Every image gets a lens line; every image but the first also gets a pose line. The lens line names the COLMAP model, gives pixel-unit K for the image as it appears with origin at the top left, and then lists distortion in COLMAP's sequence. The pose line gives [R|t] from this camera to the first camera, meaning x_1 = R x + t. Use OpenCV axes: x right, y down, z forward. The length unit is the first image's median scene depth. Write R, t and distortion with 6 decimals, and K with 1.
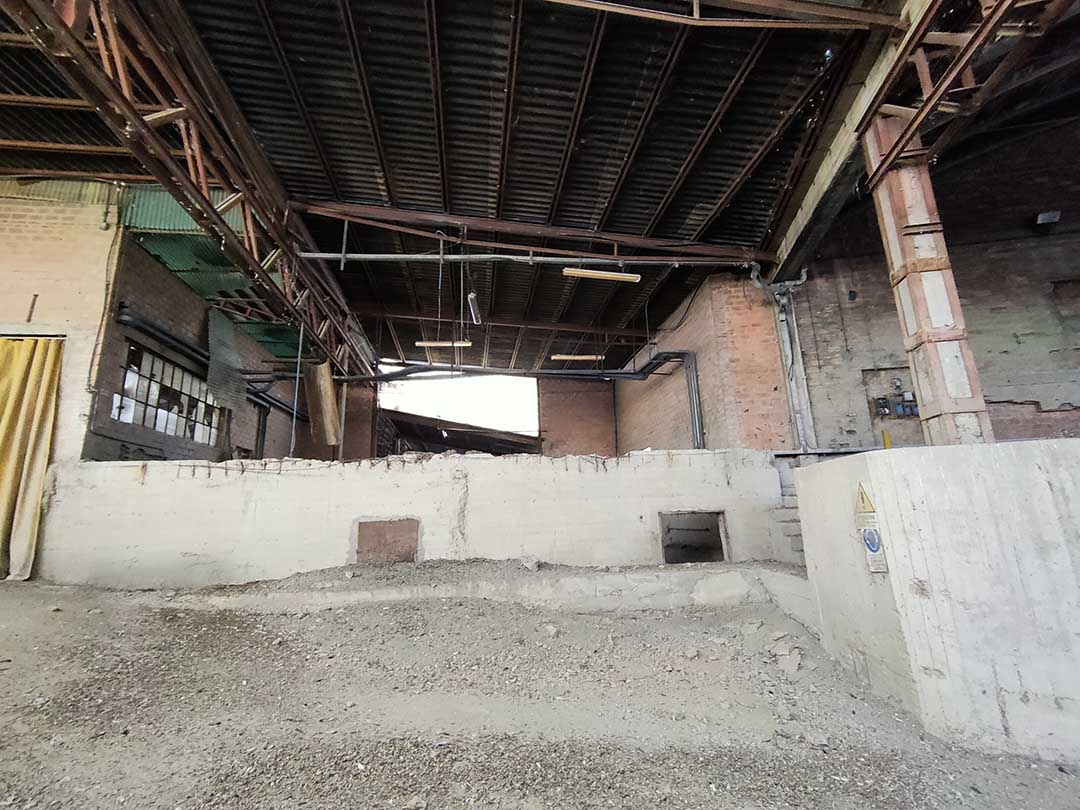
lens RADIAL K [[512.8, 0, 537.1], [0, 512.8, 392.0], [0, 0, 1]] dist [0.012155, -0.005097]
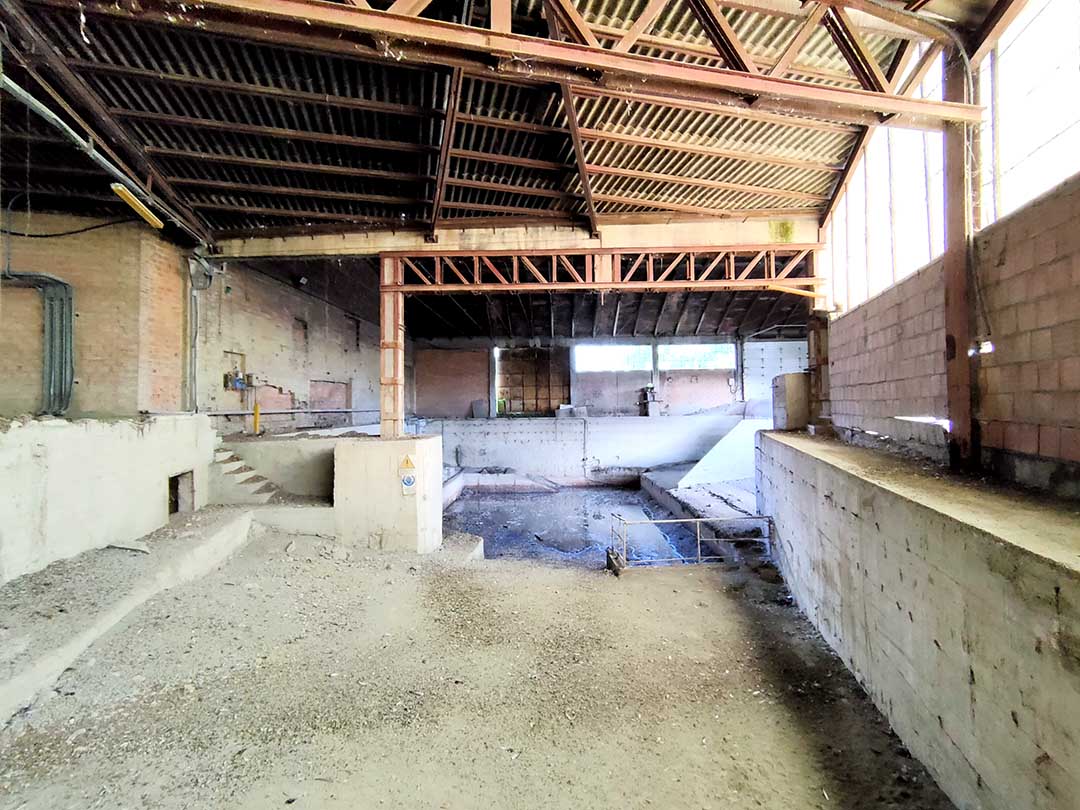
lens RADIAL K [[513.0, 0, 535.7], [0, 513.0, 395.9], [0, 0, 1]] dist [-0.000693, -0.000366]
pose [[-0.123384, 0.056947, 0.990724, -1.032647], [-0.227002, 0.970261, -0.084041, -0.004028], [-0.966047, -0.235265, -0.106787, 0.508992]]
